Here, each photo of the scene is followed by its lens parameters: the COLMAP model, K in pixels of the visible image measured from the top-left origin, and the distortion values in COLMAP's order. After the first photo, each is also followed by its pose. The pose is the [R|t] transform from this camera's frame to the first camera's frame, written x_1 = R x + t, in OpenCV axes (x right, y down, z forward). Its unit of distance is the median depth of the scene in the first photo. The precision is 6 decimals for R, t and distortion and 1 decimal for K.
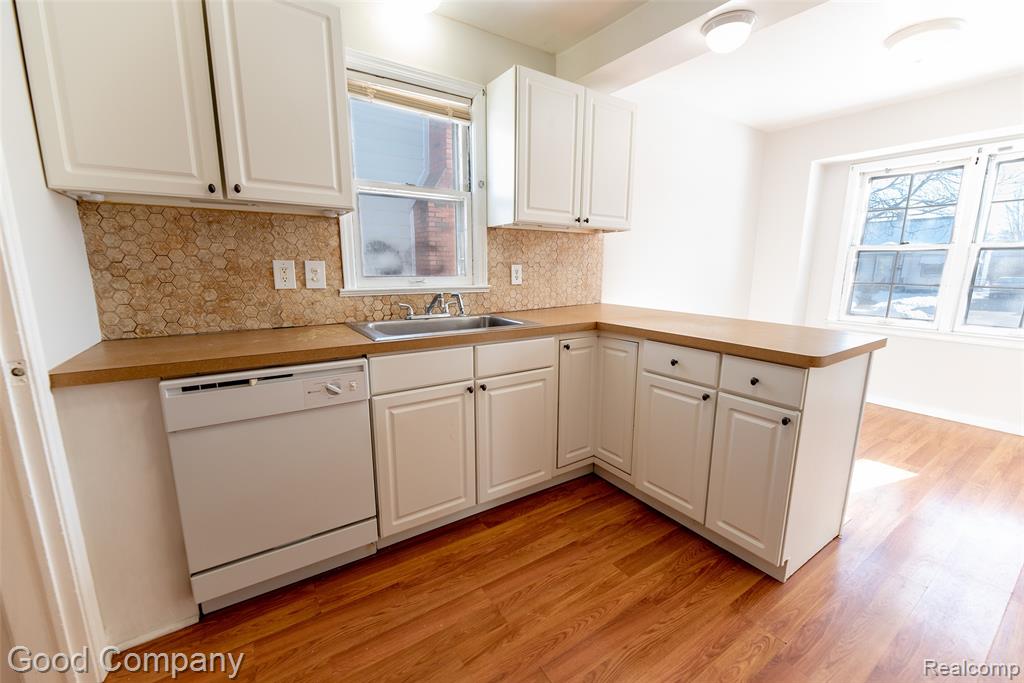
lens RADIAL K [[409.3, 0, 512.0], [0, 409.3, 341.5], [0, 0, 1]] dist [-0.007011, -0.000328]
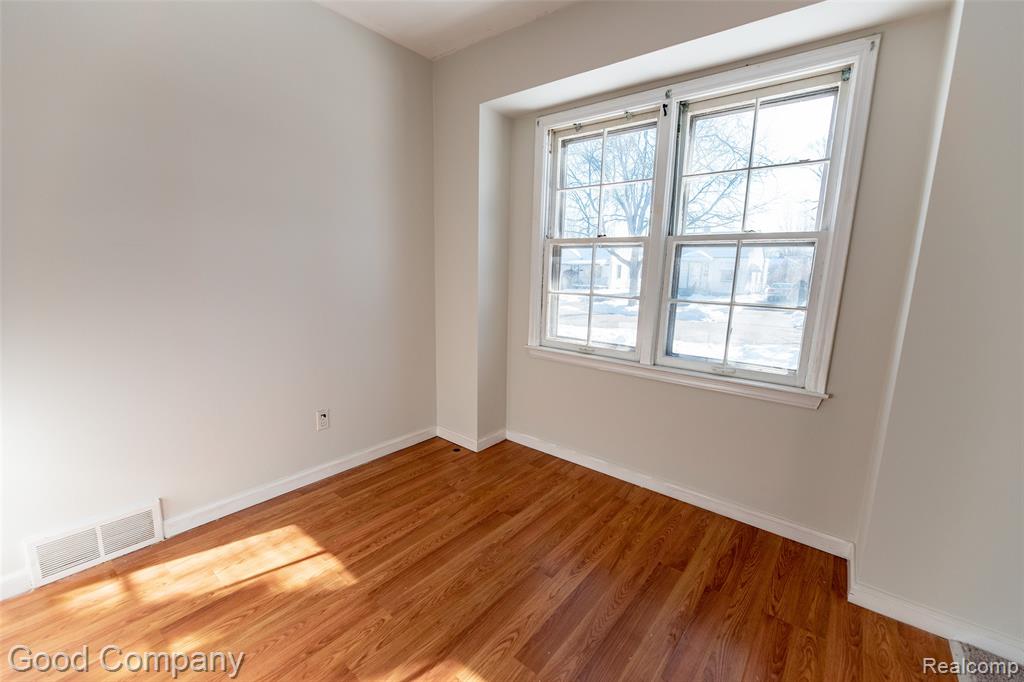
lens RADIAL K [[409.3, 0, 512.0], [0, 409.3, 341.0], [0, 0, 1]] dist [-0.007011, -0.000328]
pose [[0.956400, -0.026767, 0.290830, 0.589381], [0.027137, 0.999628, 0.002760, -0.068472], [-0.290796, 0.005252, 0.956771, 0.368875]]
